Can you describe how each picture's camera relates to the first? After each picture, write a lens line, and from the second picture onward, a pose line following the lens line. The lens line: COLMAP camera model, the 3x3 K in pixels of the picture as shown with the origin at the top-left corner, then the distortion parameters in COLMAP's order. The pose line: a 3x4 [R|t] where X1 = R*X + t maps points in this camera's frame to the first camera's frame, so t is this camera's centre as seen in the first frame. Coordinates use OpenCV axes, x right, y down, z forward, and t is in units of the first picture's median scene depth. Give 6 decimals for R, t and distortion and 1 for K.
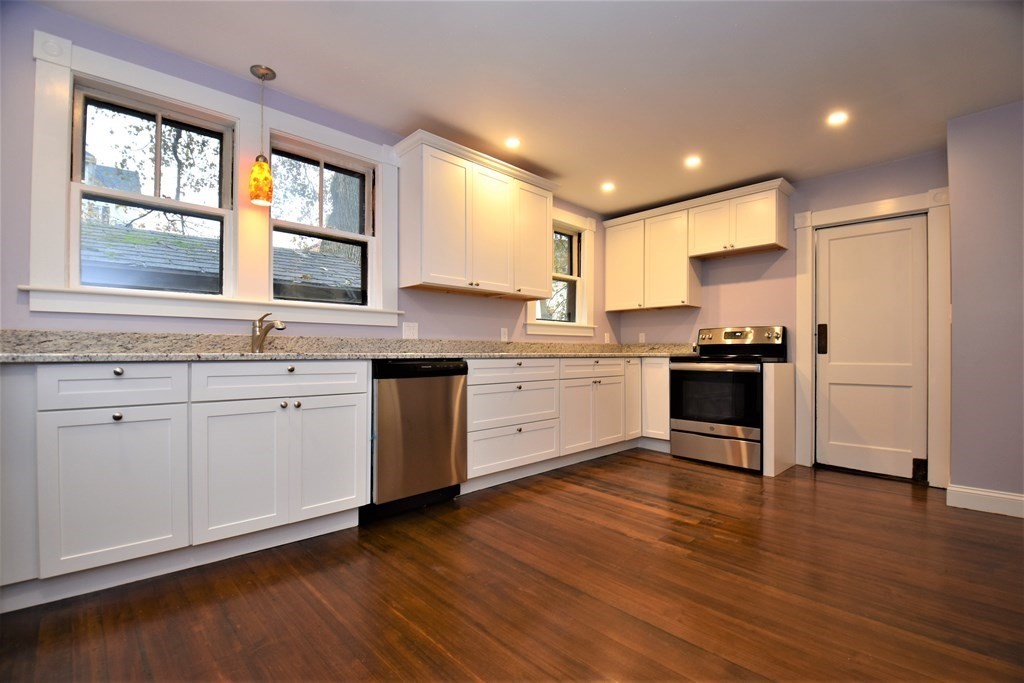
lens RADIAL K [[449.9, 0, 517.3], [0, 449.9, 353.9], [0, 0, 1]] dist [0.016859, -0.025475]
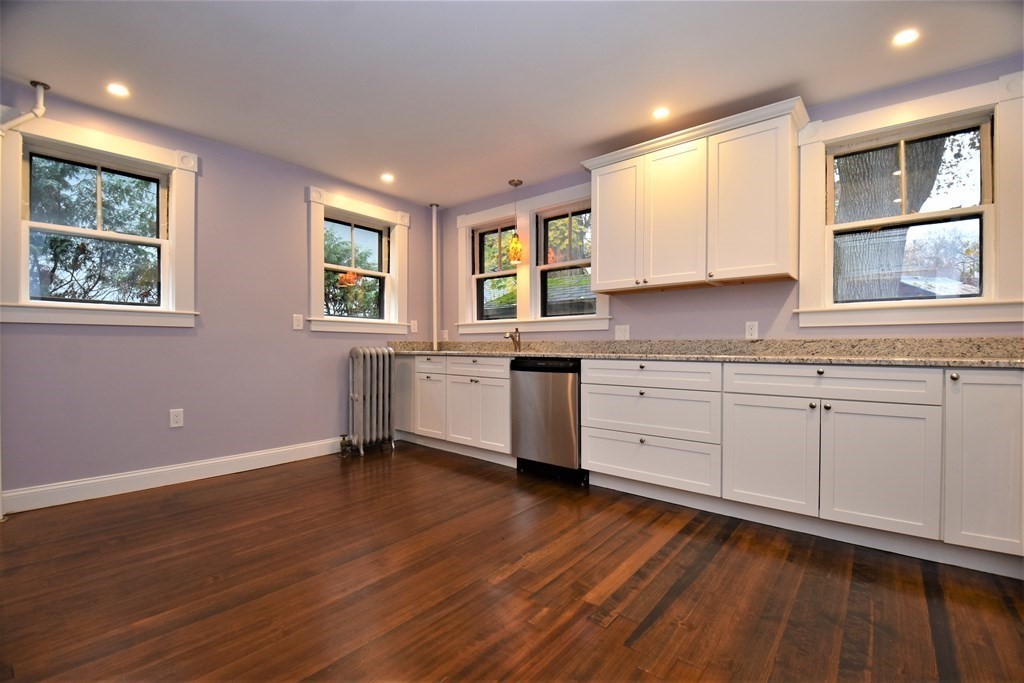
lens RADIAL K [[449.9, 0, 517.3], [0, 449.9, 353.9], [0, 0, 1]] dist [0.016859, -0.025475]
pose [[0.094782, 0.012845, -0.995415, 0.898837], [-0.006095, 0.999905, 0.012323, -0.012693], [0.995479, 0.004899, 0.094851, 0.690119]]
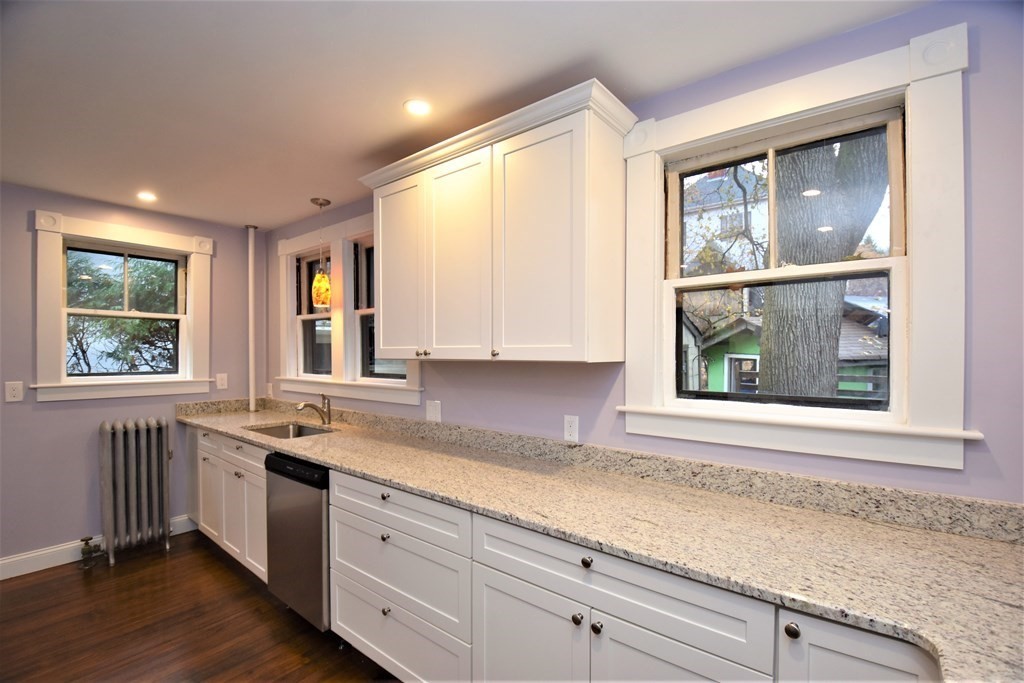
lens RADIAL K [[449.9, 0, 517.3], [0, 449.9, 353.9], [0, 0, 1]] dist [0.016859, -0.025475]
pose [[0.115423, 0.003147, -0.993311, 0.619062], [-0.003898, 0.999989, 0.002716, -0.167909], [0.993309, 0.003559, 0.115434, 1.136755]]
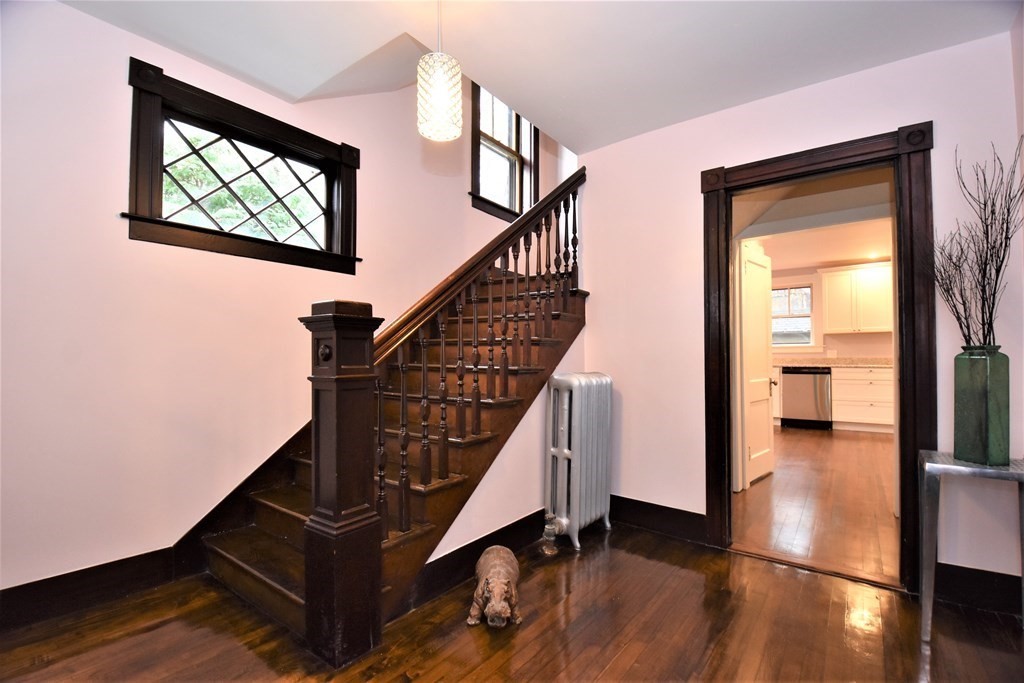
lens RADIAL K [[449.9, 0, 517.3], [0, 449.9, 353.9], [0, 0, 1]] dist [0.016859, -0.025475]
pose [[0.170647, -0.010082, -0.985281, 1.730922], [-0.000836, 0.999946, -0.010377, -0.030636], [0.985332, 0.002595, 0.170629, -0.891370]]
